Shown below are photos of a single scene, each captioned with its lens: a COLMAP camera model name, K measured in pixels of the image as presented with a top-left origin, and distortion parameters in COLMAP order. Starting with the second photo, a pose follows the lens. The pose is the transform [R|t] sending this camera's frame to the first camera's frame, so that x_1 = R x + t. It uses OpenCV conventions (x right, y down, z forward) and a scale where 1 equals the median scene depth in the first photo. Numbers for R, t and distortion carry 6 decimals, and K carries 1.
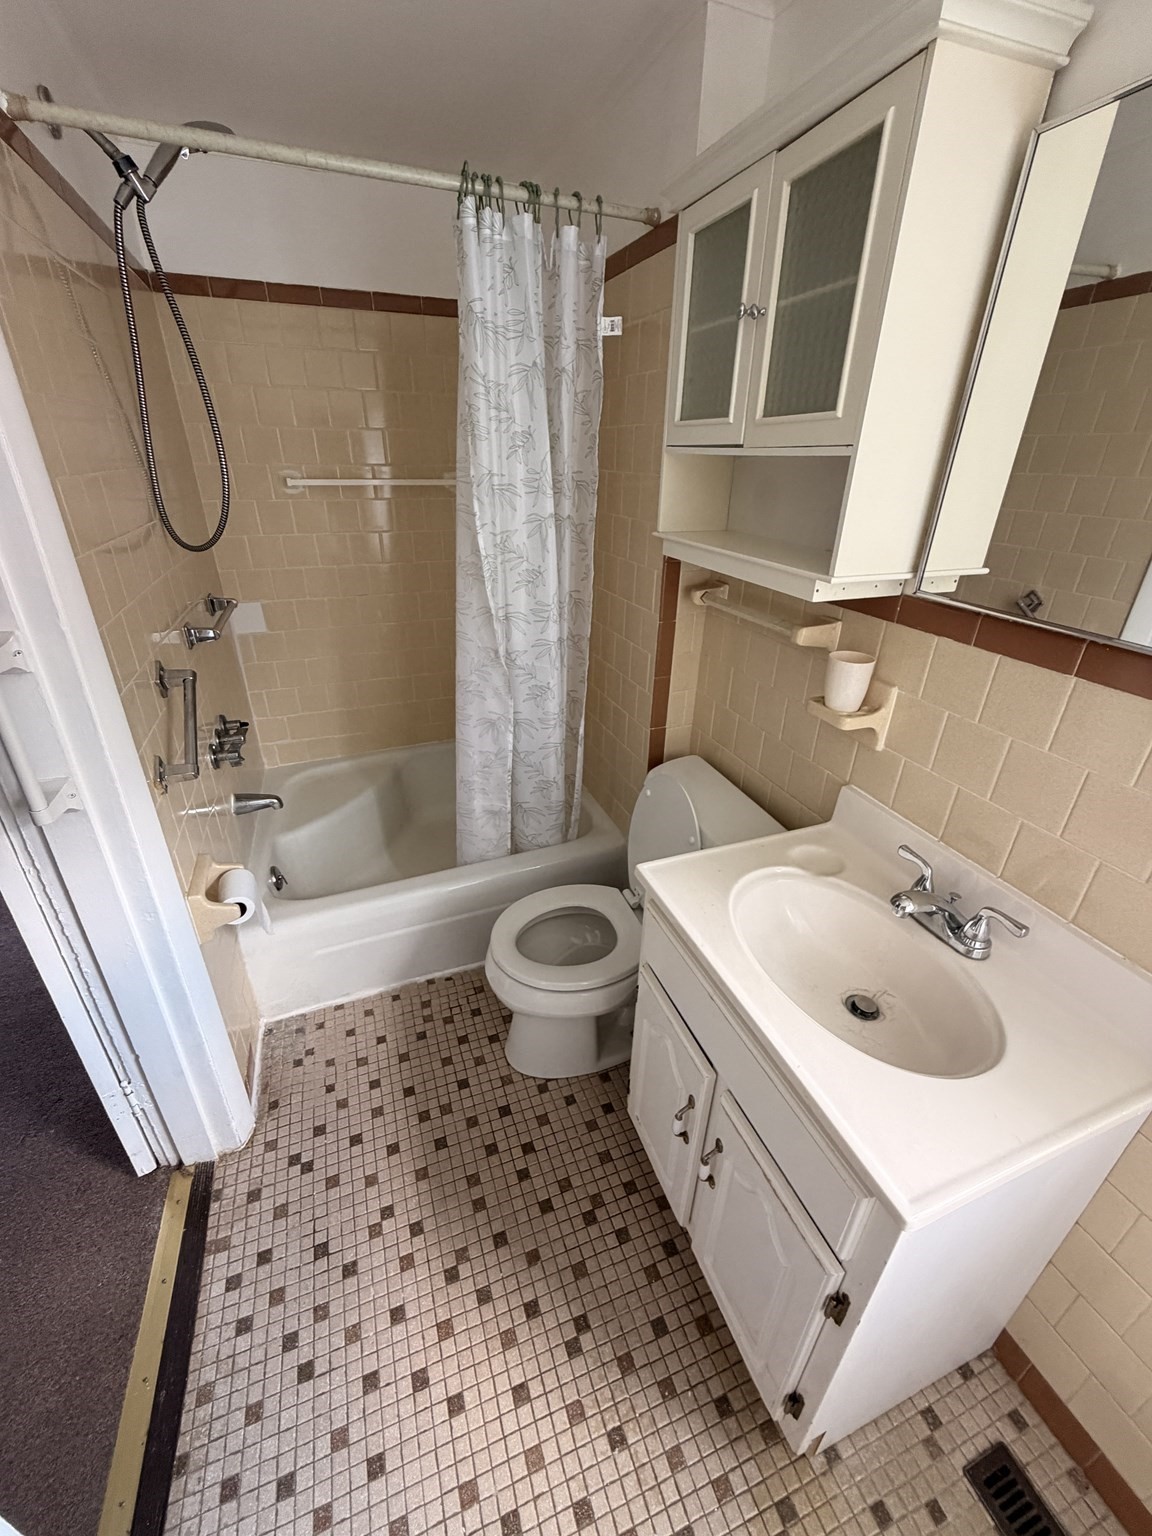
lens RADIAL K [[612.7, 0, 570.1], [0, 612.7, 762.9], [0, 0, 1]] dist [-0.000605, 0.000069]
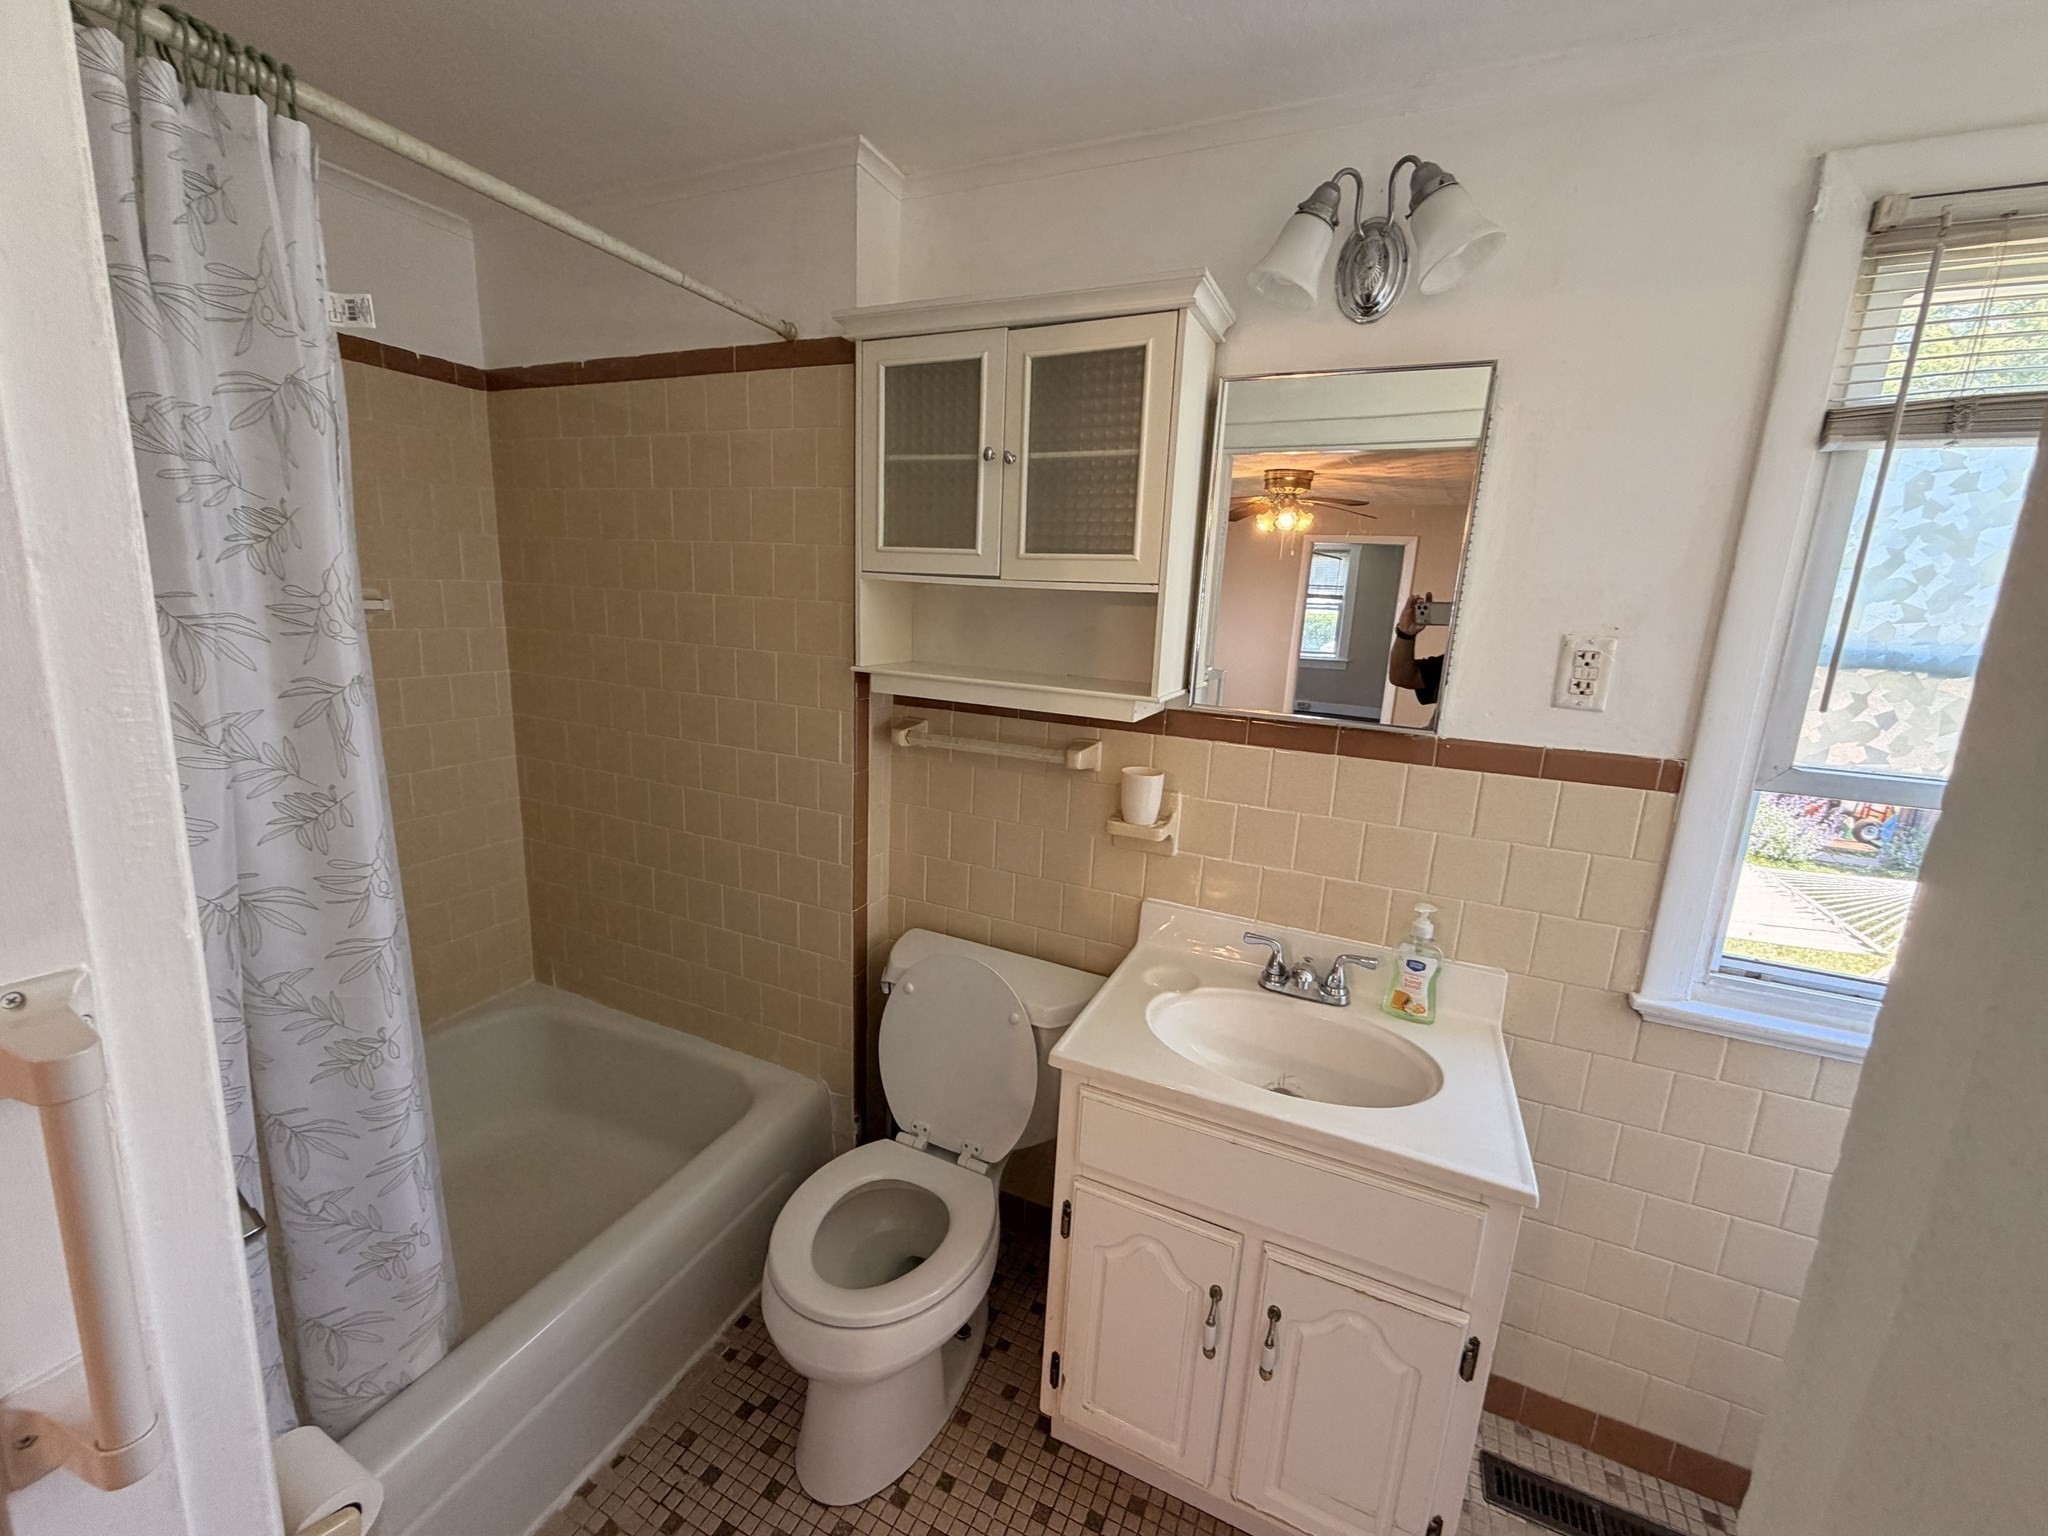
lens RADIAL K [[817.0, 0, 1012.8], [0, 817.0, 766.5], [0, 0, 1]] dist [-0.000605, 0.000069]
pose [[0.711027, -0.123638, 0.692209, -0.615189], [0.282055, 0.951902, -0.119701, -0.074458], [-0.644116, 0.280352, 0.711701, 0.153917]]
